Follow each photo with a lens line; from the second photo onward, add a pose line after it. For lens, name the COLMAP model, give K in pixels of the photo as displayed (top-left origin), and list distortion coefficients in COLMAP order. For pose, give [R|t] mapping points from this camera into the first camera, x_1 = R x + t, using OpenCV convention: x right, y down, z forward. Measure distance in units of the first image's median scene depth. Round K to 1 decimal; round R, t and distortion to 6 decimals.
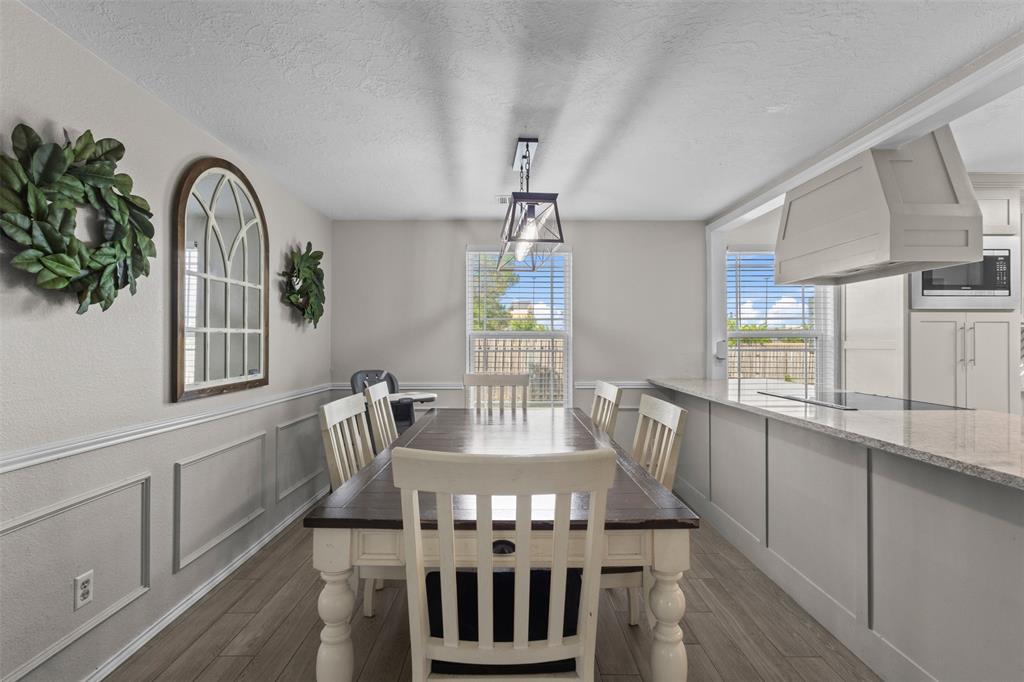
lens RADIAL K [[471.8, 0, 512.8], [0, 471.8, 338.4], [0, 0, 1]] dist [0.001936, 0.000072]
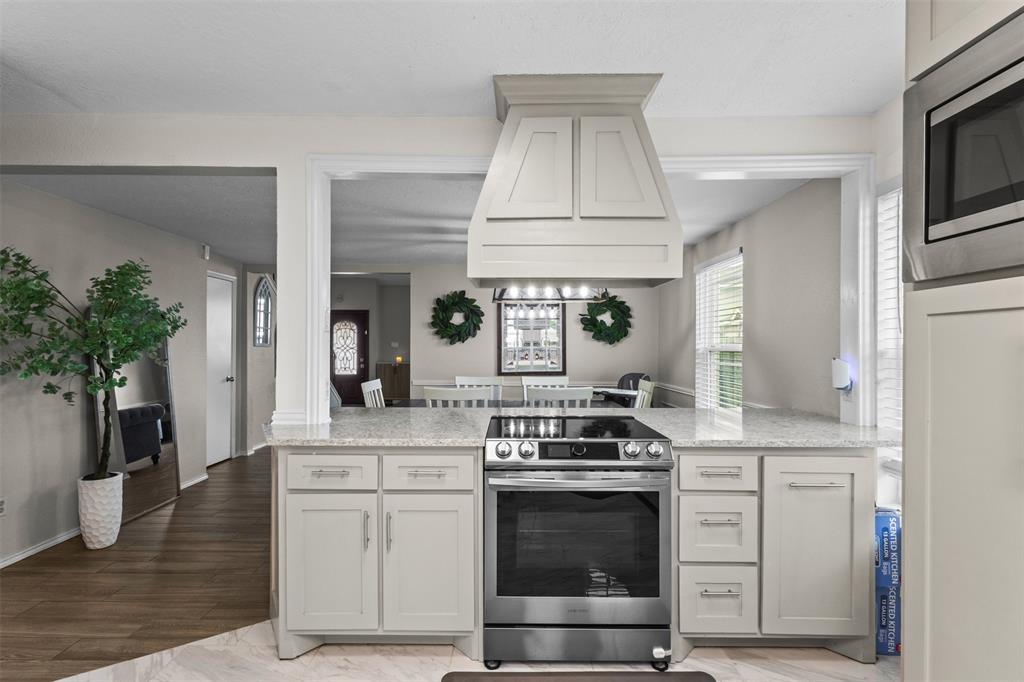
lens RADIAL K [[471.8, 0, 517.7], [0, 471.8, 345.2], [0, 0, 1]] dist [0.001936, 0.000072]
pose [[0.000020, -0.005567, -0.999985, 1.227164], [0.002961, 0.999980, -0.005566, -0.012403], [0.999996, -0.002961, 0.000037, 0.694472]]
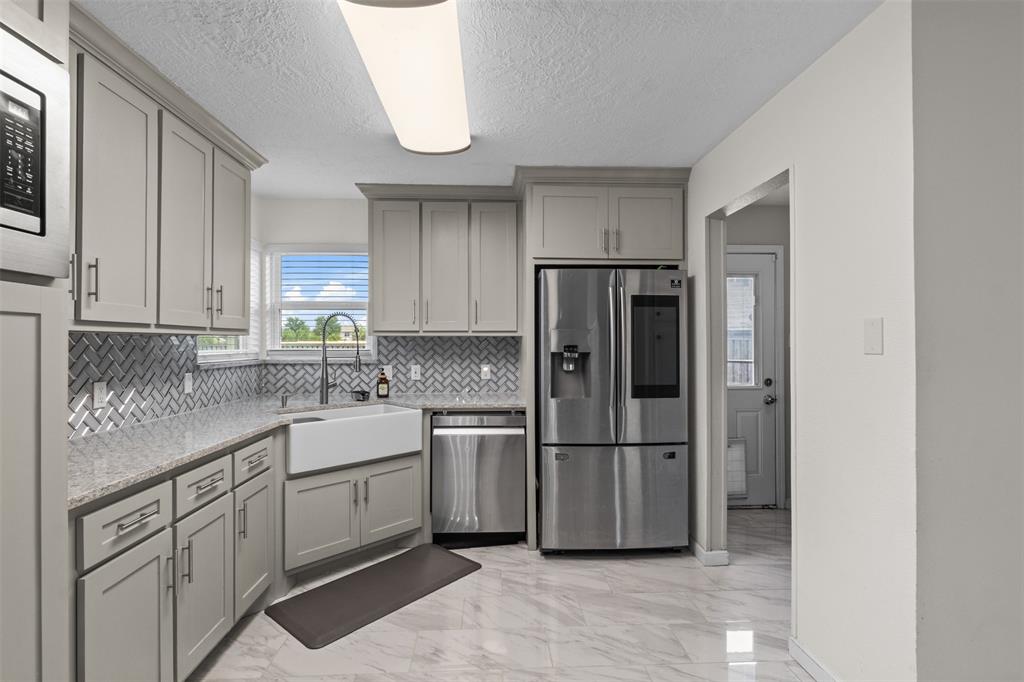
lens RADIAL K [[499.7, 0, 513.5], [0, 499.7, 339.2], [0, 0, 1]] dist [-0.000378, -0.000300]
pose [[-0.043505, 0.006549, 0.999032, 0.690013], [-0.004259, 0.999968, -0.006741, -0.016382], [-0.999044, -0.004548, -0.043476, 0.687361]]
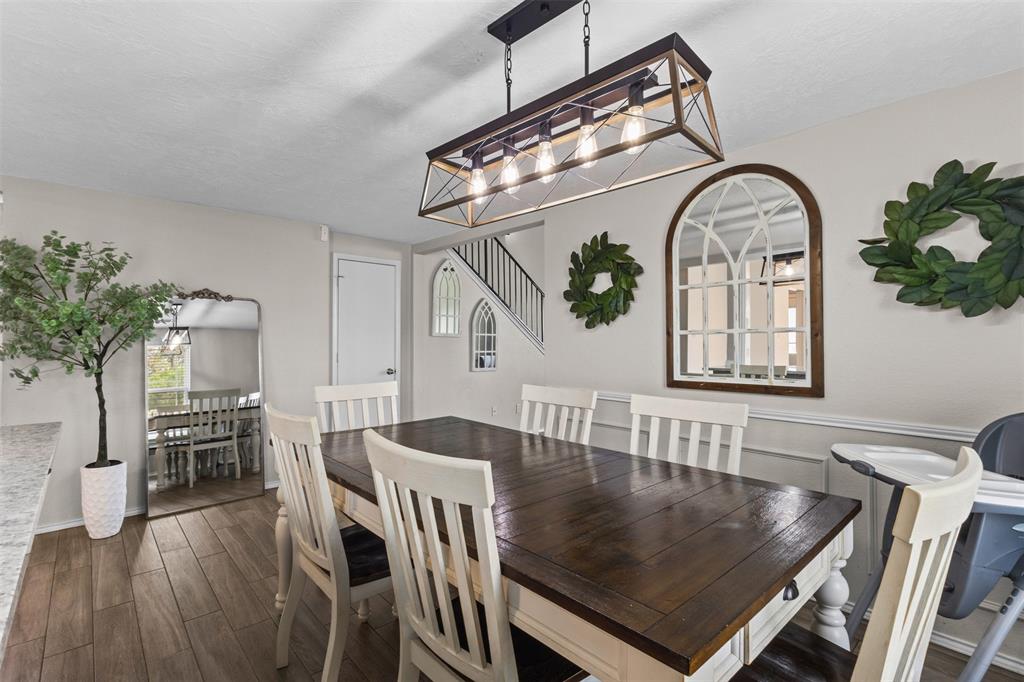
lens RADIAL K [[471.8, 0, 510.8], [0, 471.8, 340.7], [0, 0, 1]] dist [0.001936, 0.000072]
pose [[-0.735935, -0.005709, -0.677028, 0.336775], [0.001720, 0.999945, -0.010301, 0.010322], [0.677050, -0.008745, -0.735885, 1.062655]]
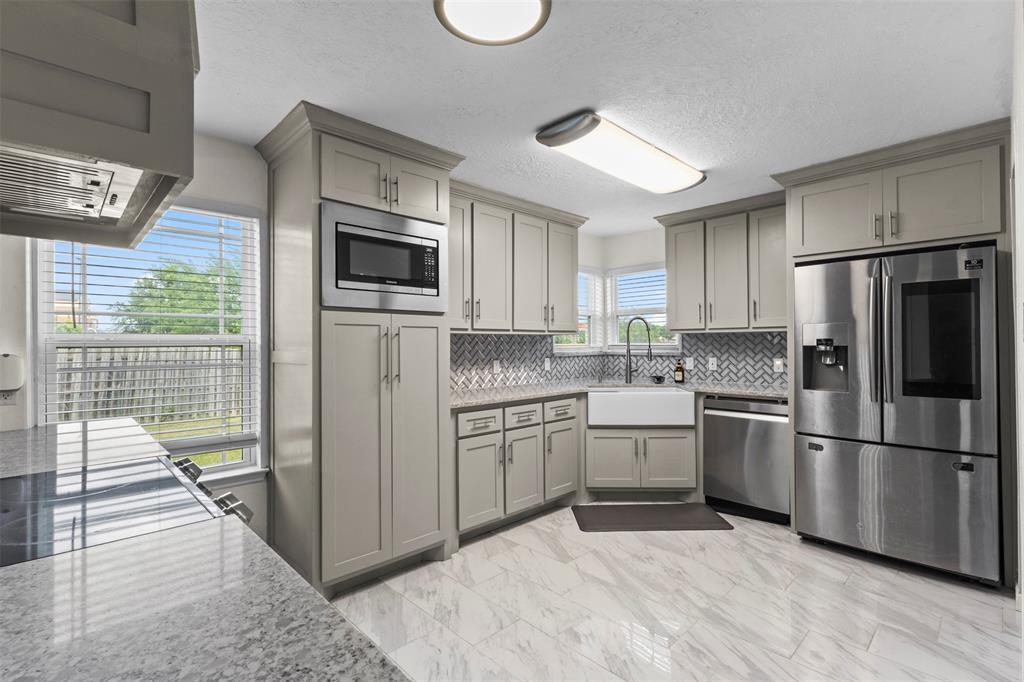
lens RADIAL K [[471.8, 0, 510.1], [0, 471.8, 339.4], [0, 0, 1]] dist [0.001936, 0.000072]
pose [[0.722841, 0.000224, 0.691014, 0.569537], [0.004025, 0.999982, -0.004534, -0.009349], [-0.691002, 0.006058, 0.722827, 0.312865]]
